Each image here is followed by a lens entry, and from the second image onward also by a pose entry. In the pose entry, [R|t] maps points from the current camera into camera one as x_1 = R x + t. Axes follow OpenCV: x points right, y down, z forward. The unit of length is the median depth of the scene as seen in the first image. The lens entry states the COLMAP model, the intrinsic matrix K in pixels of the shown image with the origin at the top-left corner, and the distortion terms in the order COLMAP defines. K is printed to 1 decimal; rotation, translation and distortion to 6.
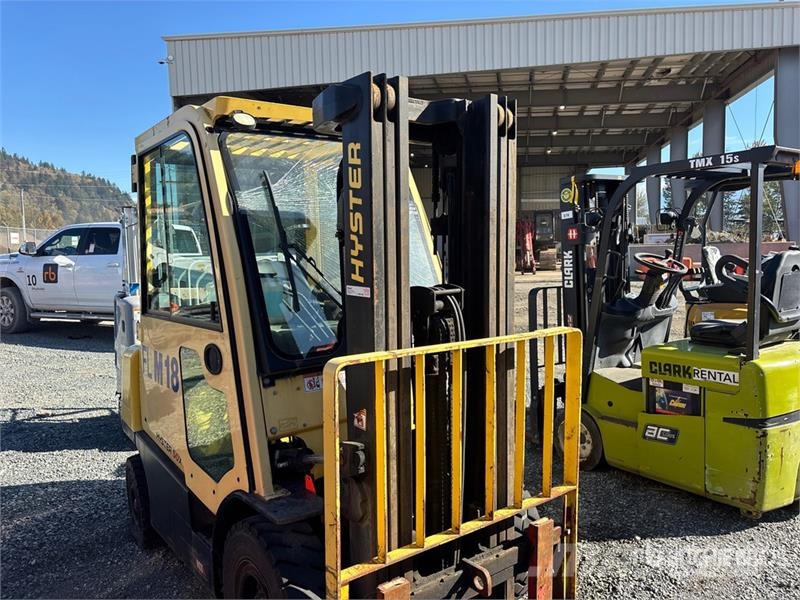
lens RADIAL K [[626.3, 0, 398.3], [0, 626.3, 288.7], [0, 0, 1]] dist [0.075766, -0.098891]
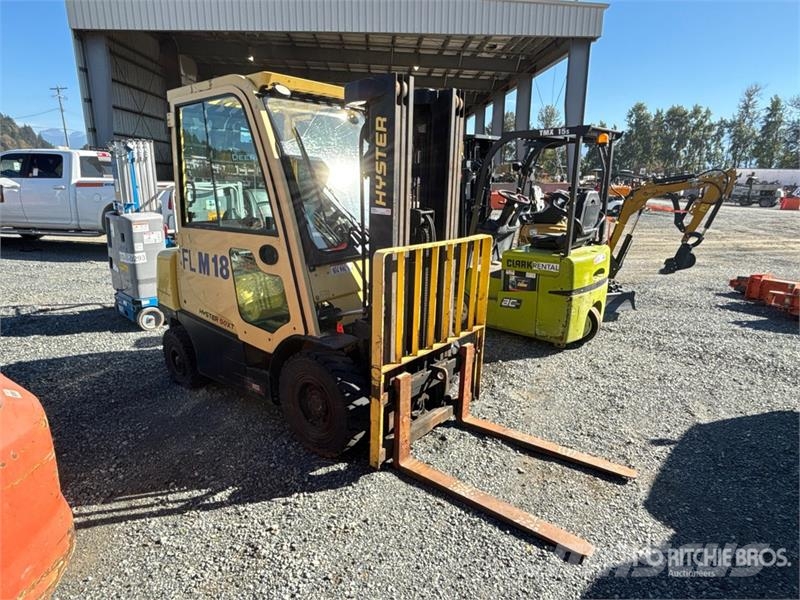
lens RADIAL K [[498.5, 0, 400.0], [0, 498.5, 300.0], [0, 0, 1]] dist [0.046518, -0.064287]
pose [[0.969259, -0.028283, 0.244413, -0.202837], [-0.013583, 0.985706, 0.167928, 0.008202], [-0.245669, -0.166086, 0.955020, -0.183997]]
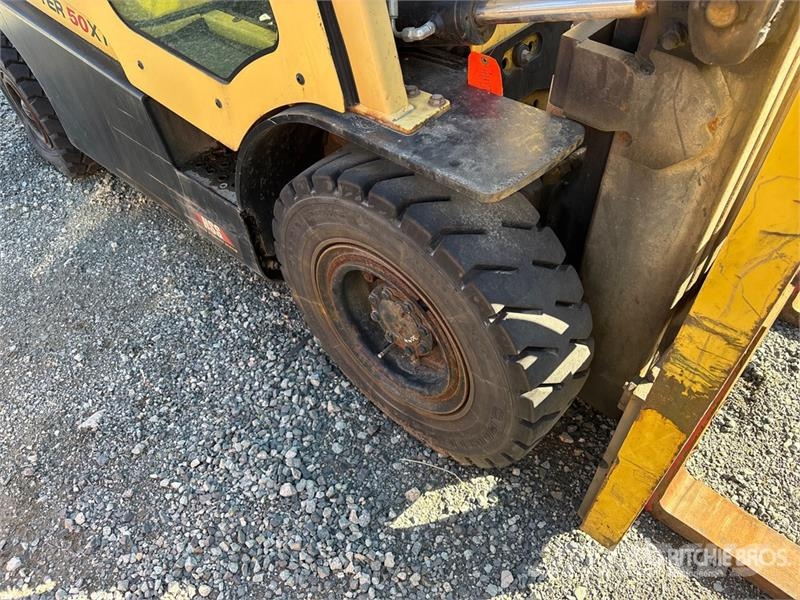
lens RADIAL K [[595.5, 0, 399.7], [0, 595.5, 306.7], [0, 0, 1]] dist [0.050938, -0.002365]
pose [[0.981069, -0.150350, 0.122061, -0.174210], [0.024669, 0.722177, 0.691269, 0.098973], [-0.192082, -0.675171, 0.712214, 0.420459]]
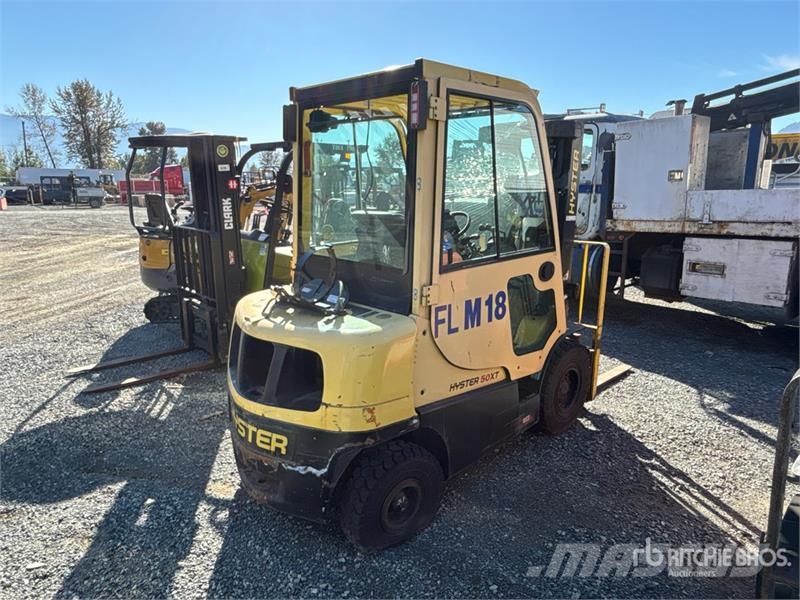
lens RADIAL K [[511.1, 0, 424.5], [0, 511.1, 296.9], [0, 0, 1]] dist [0.002912, 0.000596]
pose [[-0.170640, -0.189931, 0.966855, -1.048221], [0.056779, 0.977721, 0.202086, -0.069692], [-0.983696, 0.089381, -0.156054, 1.070724]]
